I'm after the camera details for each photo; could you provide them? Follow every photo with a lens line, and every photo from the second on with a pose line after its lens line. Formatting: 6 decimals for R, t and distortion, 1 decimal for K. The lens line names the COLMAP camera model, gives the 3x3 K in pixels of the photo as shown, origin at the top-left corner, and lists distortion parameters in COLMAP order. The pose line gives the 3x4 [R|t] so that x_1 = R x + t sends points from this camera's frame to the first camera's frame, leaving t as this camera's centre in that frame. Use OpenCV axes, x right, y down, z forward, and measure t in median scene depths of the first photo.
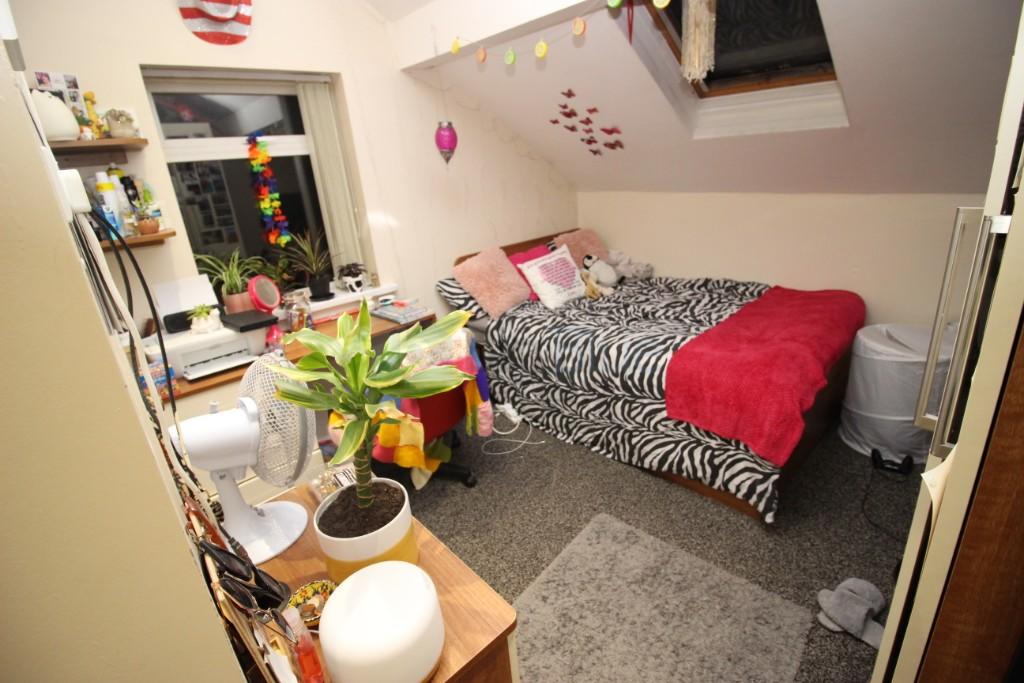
lens RADIAL K [[484.1, 0, 517.0], [0, 484.1, 340.3], [0, 0, 1]] dist [-0.000683, -0.000298]
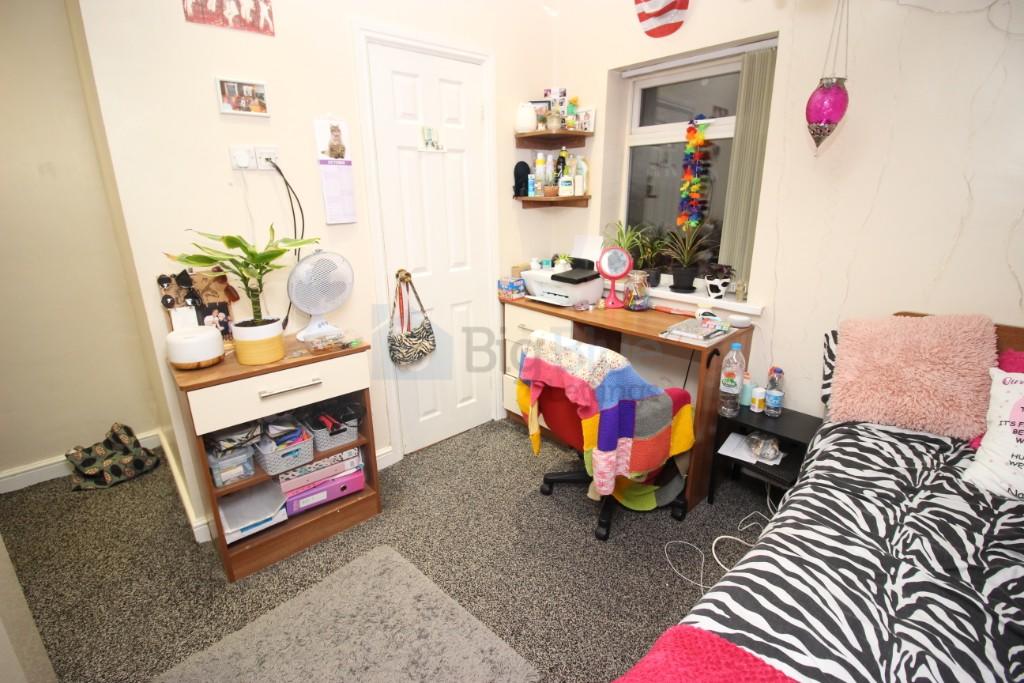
lens RADIAL K [[484.1, 0, 516.8], [0, 484.1, 337.7], [0, 0, 1]] dist [-0.000683, -0.000298]
pose [[-0.020133, 0.372820, -0.927685, 0.532893], [-0.336235, 0.871303, 0.357459, -0.240625], [0.941563, 0.319117, 0.107814, 0.636716]]
